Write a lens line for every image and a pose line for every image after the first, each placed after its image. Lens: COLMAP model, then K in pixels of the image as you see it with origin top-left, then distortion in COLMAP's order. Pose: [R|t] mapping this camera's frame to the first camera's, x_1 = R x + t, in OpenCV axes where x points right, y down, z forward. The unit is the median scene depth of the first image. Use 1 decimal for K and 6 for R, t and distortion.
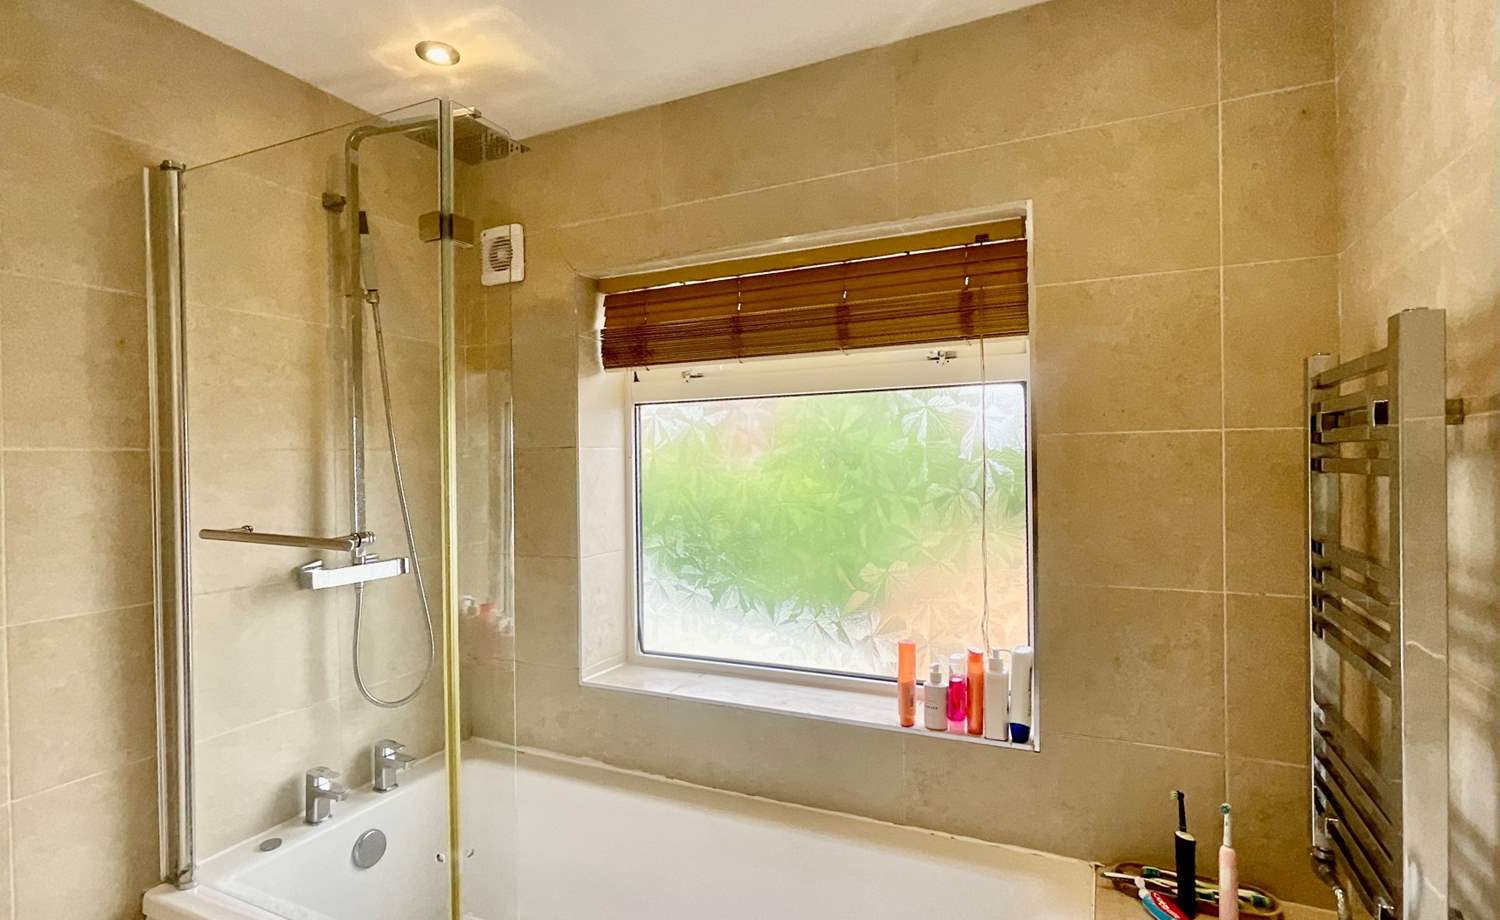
lens RADIAL K [[723.3, 0, 750.0], [0, 723.3, 460.0], [0, 0, 1]] dist [0.000434, 0.000276]
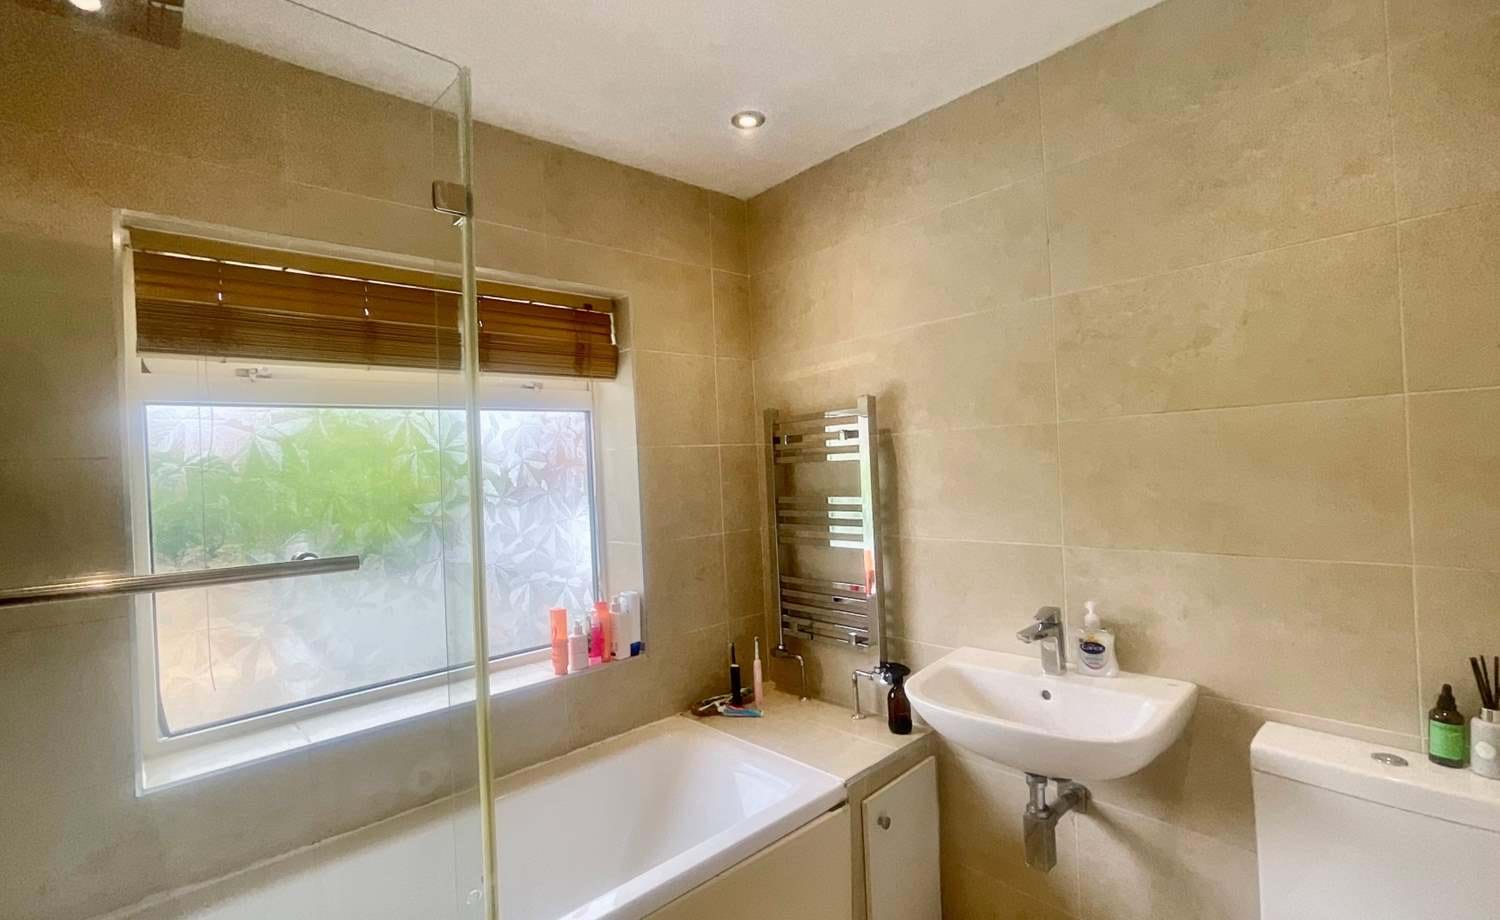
lens RADIAL K [[610.4, 0, 747.0], [0, 610.4, 463.6], [0, 0, 1]] dist [-0.000952, 0.000116]
pose [[0.418438, -0.005750, 0.908227, -0.600154], [0.040963, 0.999082, -0.012547, 0.022922], [-0.907321, 0.042454, 0.418290, 0.233224]]
